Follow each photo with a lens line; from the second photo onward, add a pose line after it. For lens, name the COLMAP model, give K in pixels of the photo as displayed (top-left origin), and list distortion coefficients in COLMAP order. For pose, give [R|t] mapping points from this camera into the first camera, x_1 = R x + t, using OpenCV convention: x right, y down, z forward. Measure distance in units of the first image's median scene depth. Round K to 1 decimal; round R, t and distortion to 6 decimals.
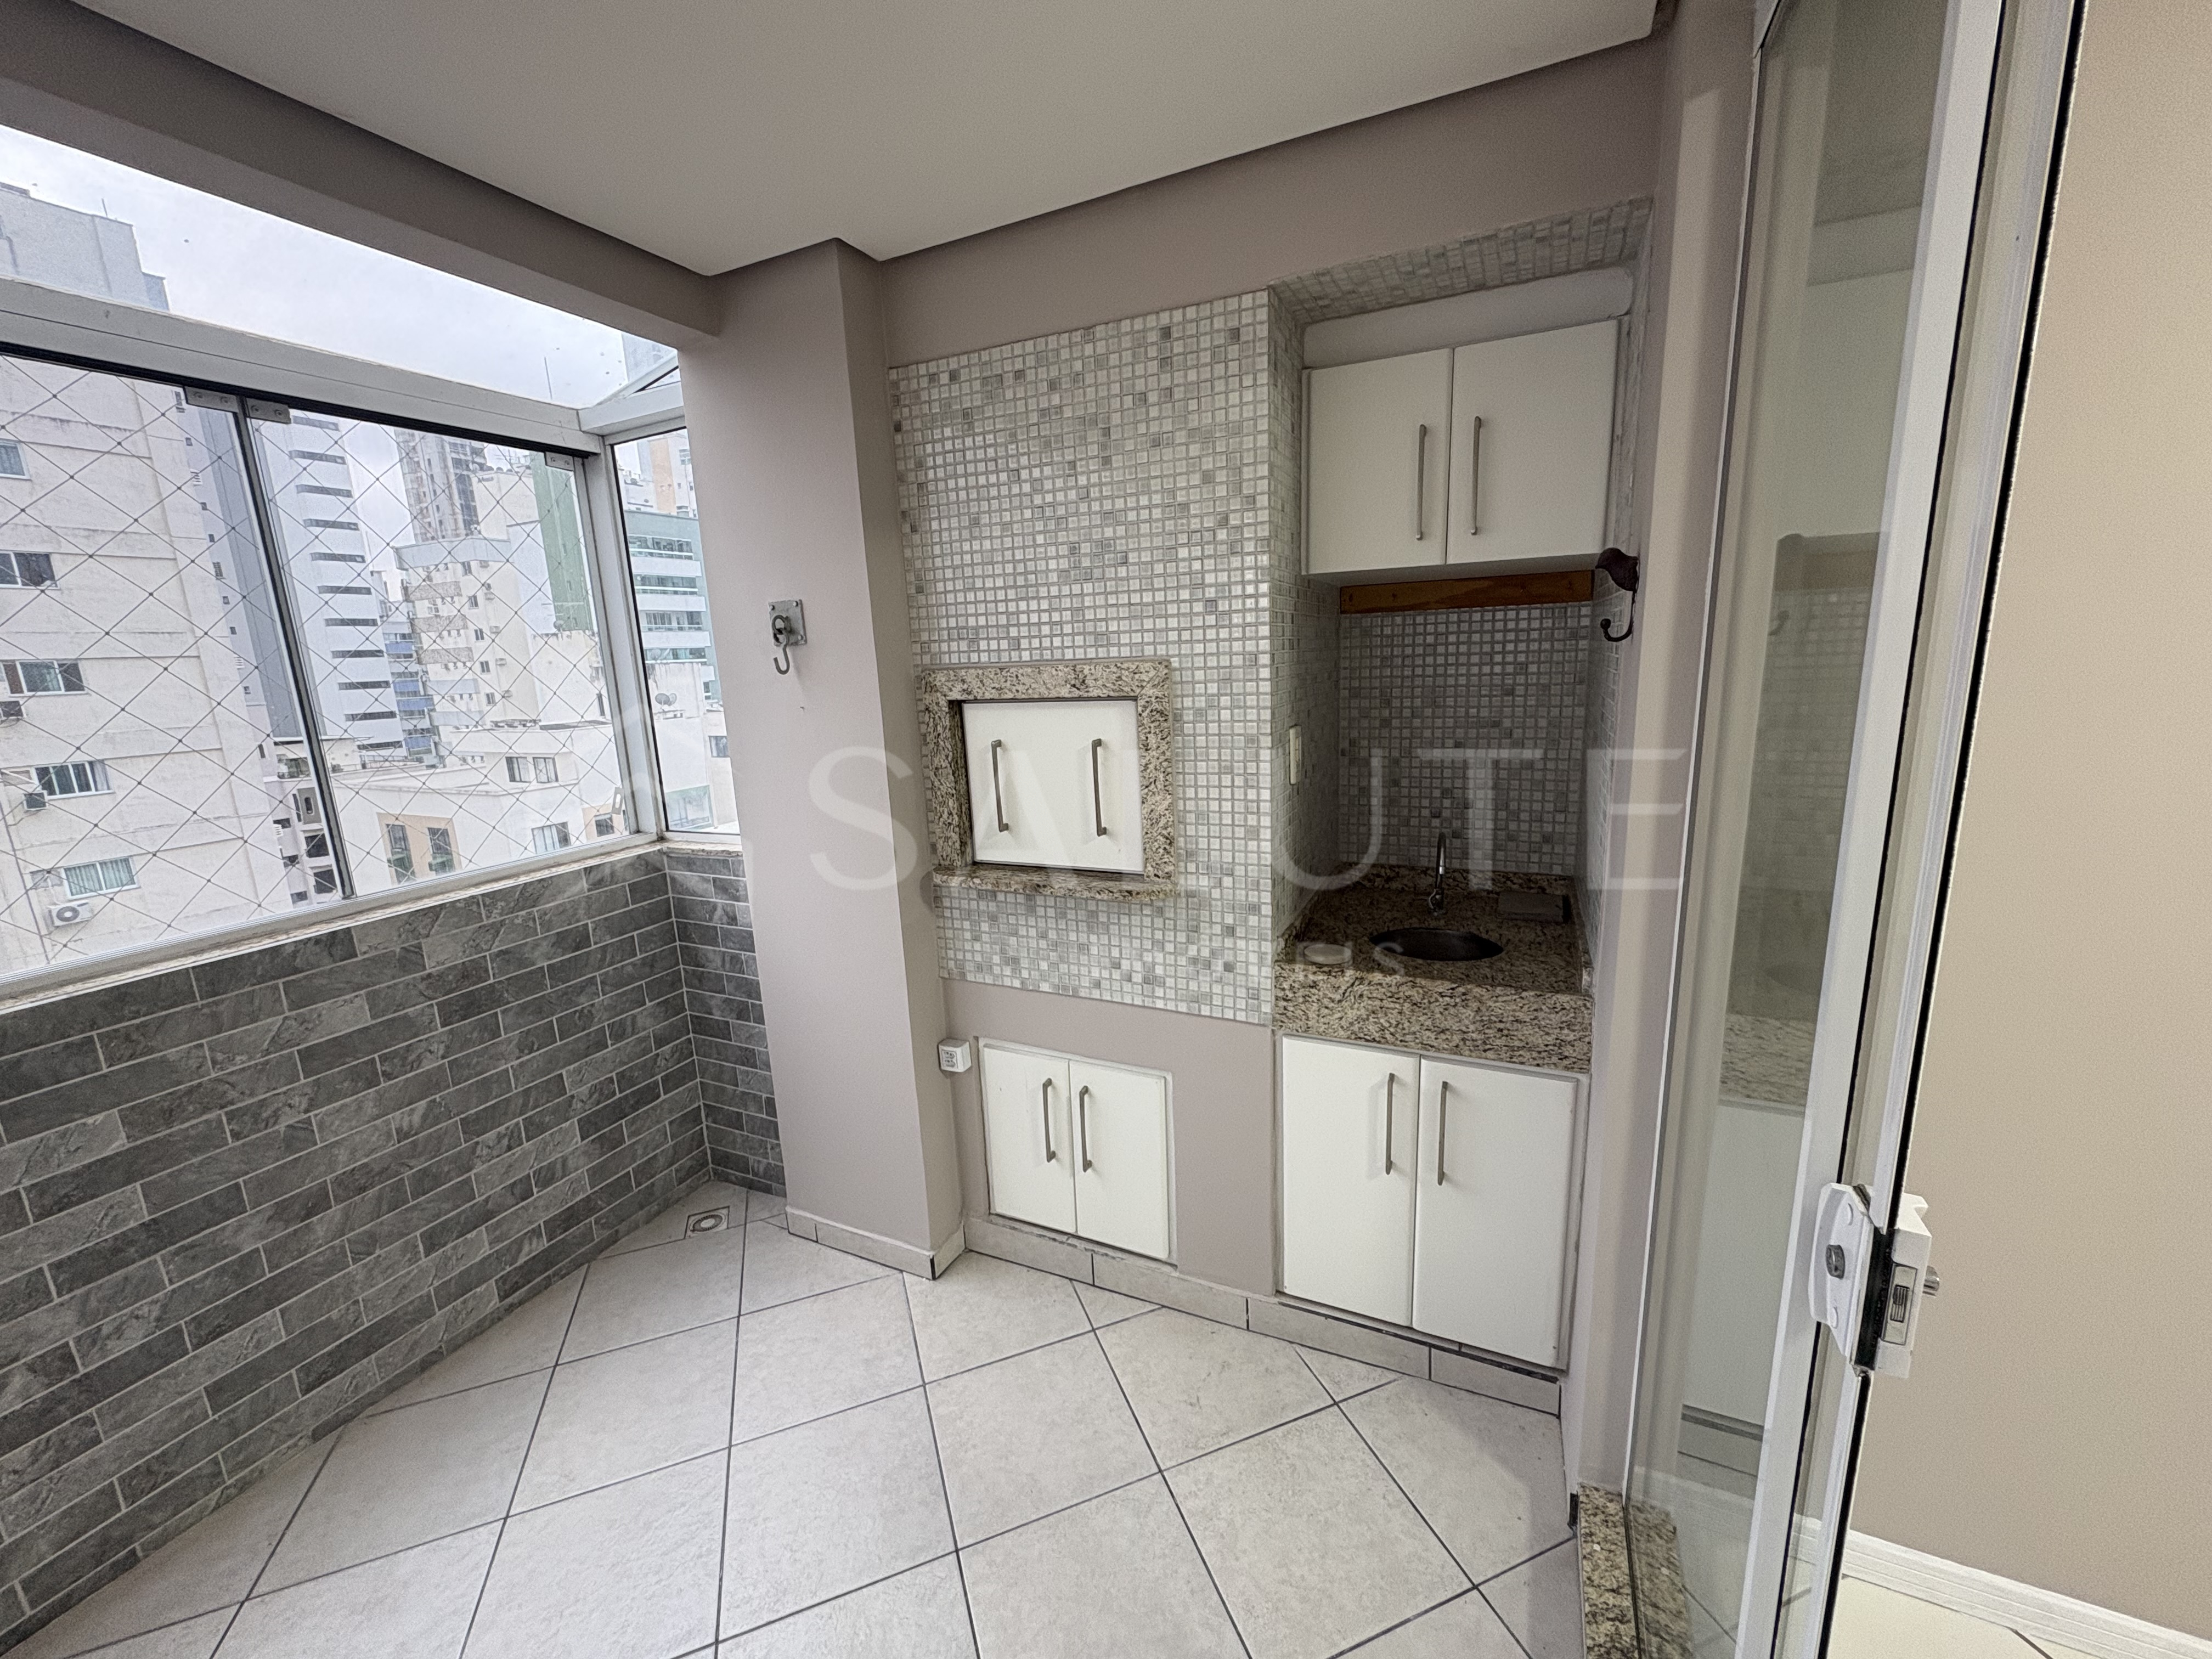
lens RADIAL K [[881.6, 0, 1106.0], [0, 881.6, 829.5], [0, 0, 1]] dist [0.000210, -0.000113]
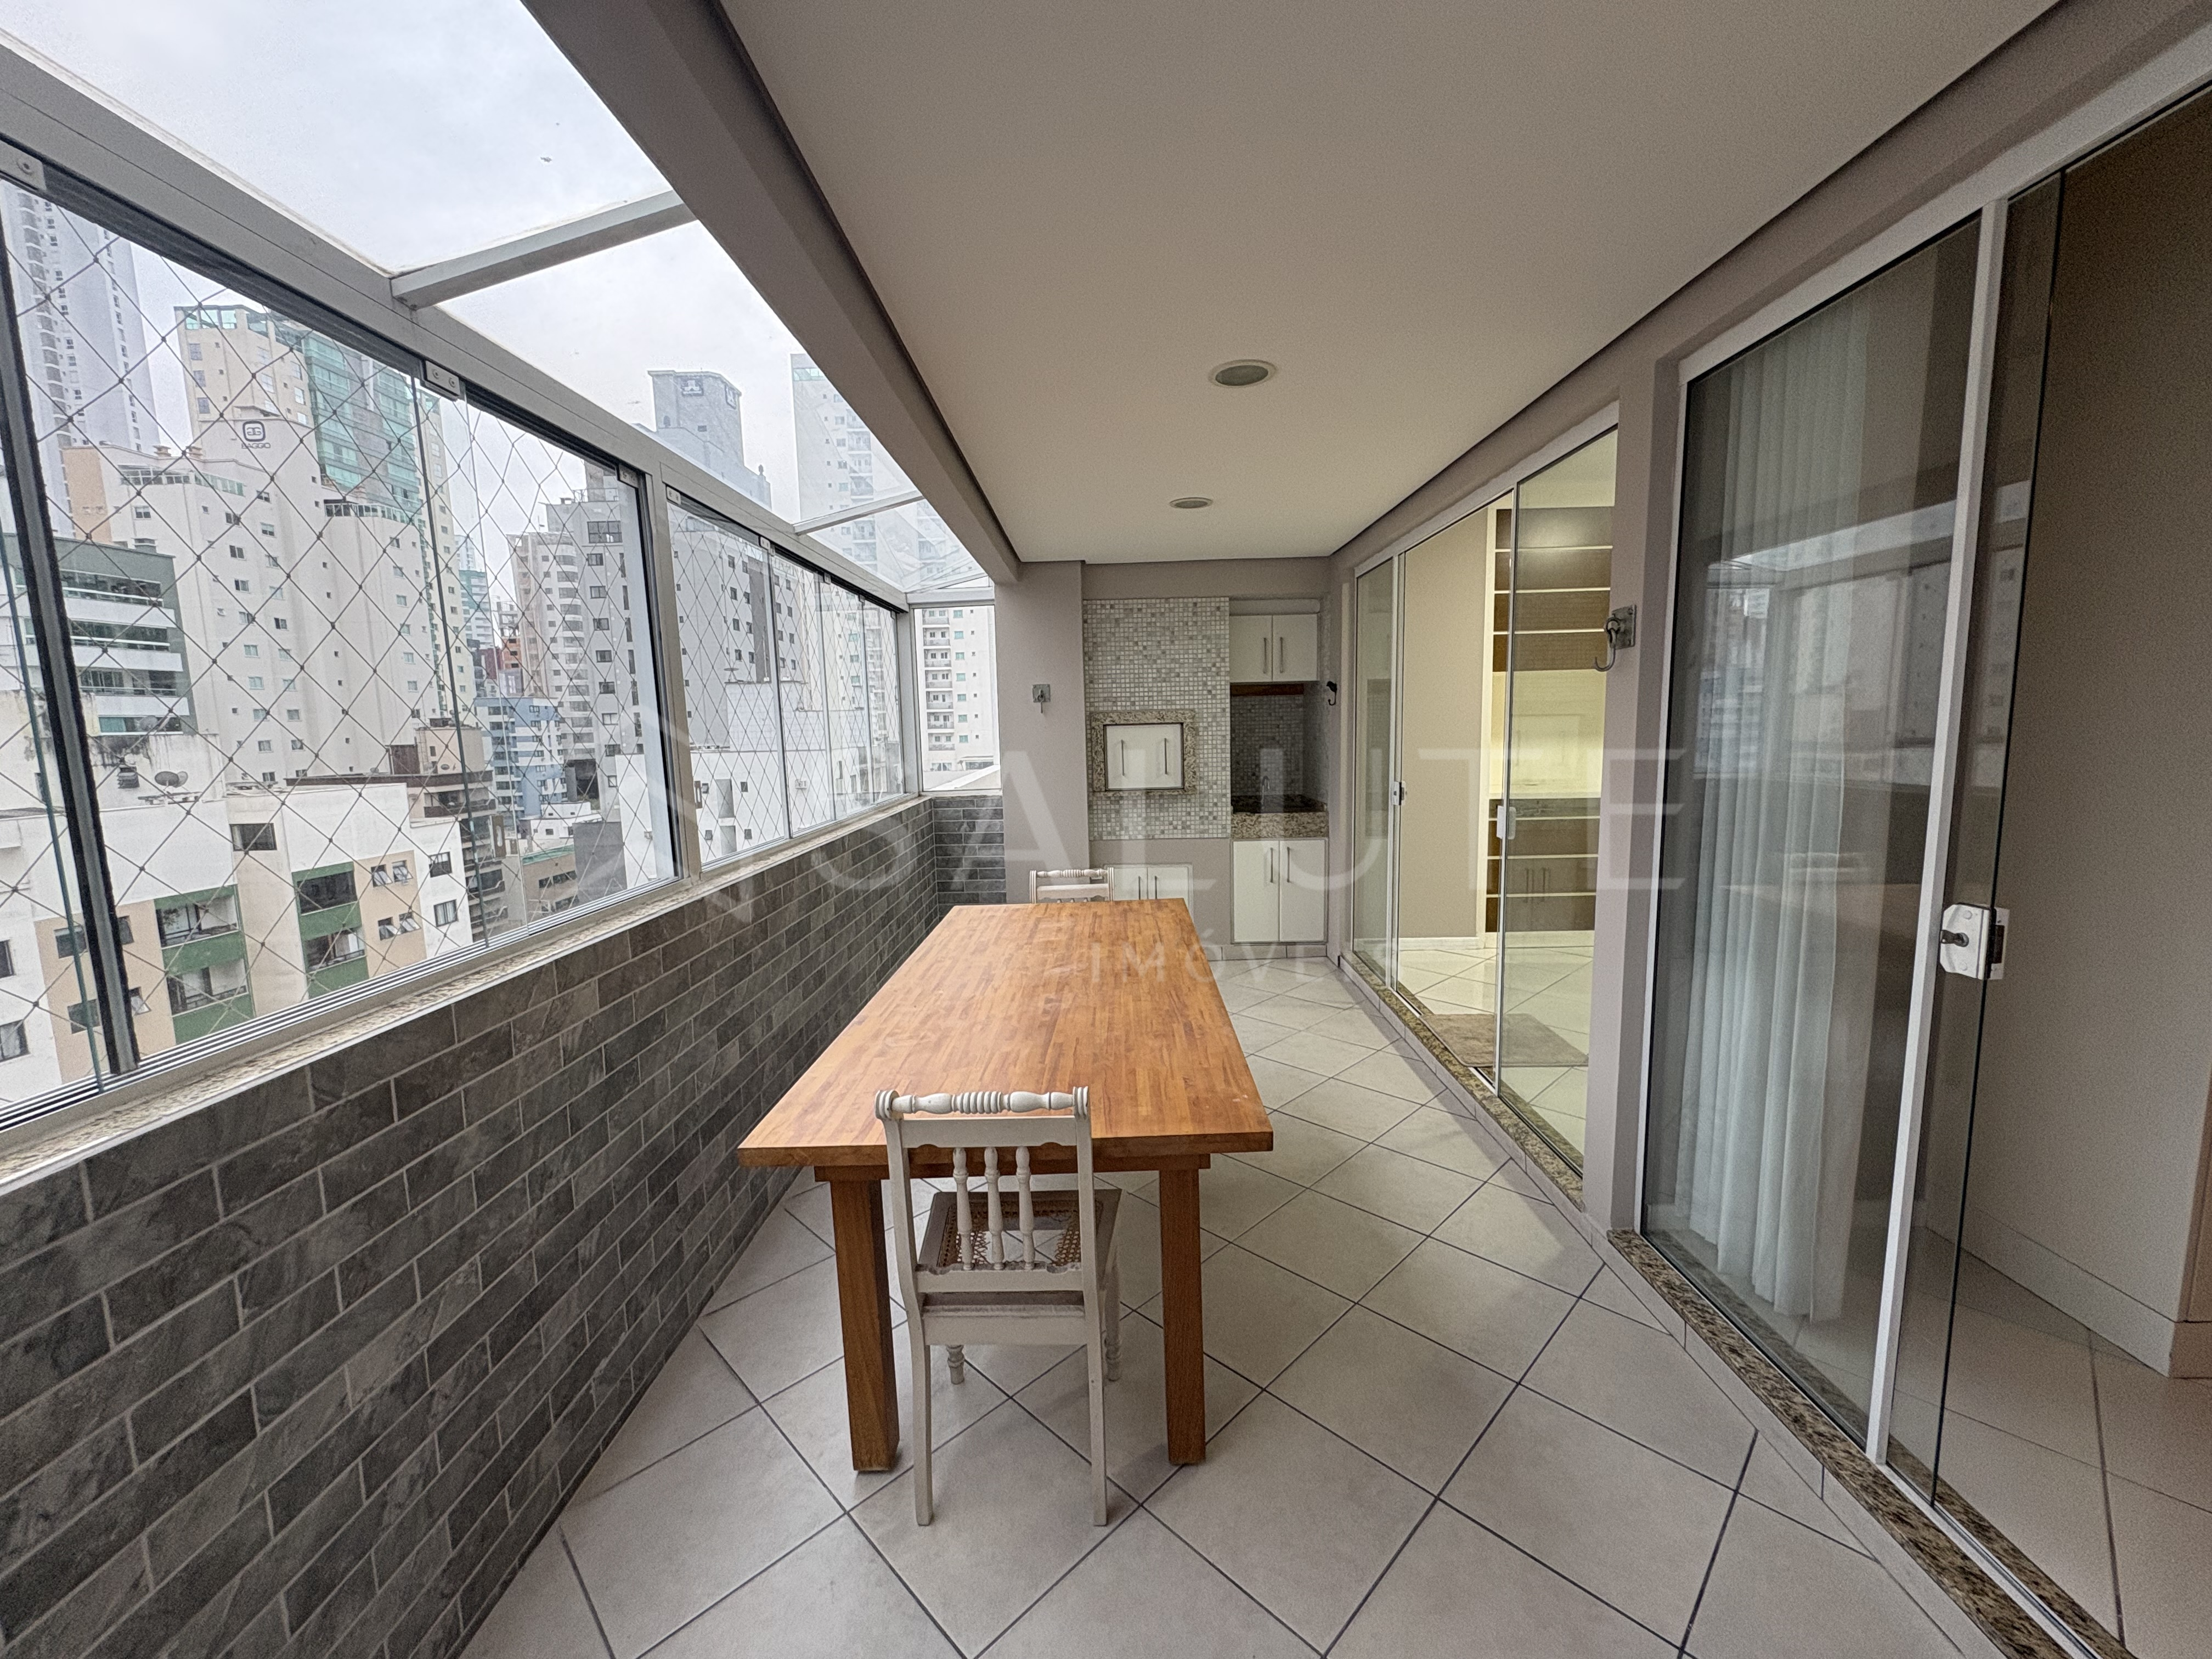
lens RADIAL K [[881.6, 0, 1106.0], [0, 881.6, 829.5], [0, 0, 1]] dist [0.000210, -0.000113]
pose [[0.910762, -0.031042, 0.411764, -1.353269], [0.068765, 0.994648, -0.077113, 0.389237], [-0.407167, 0.098547, 0.908022, -1.428084]]
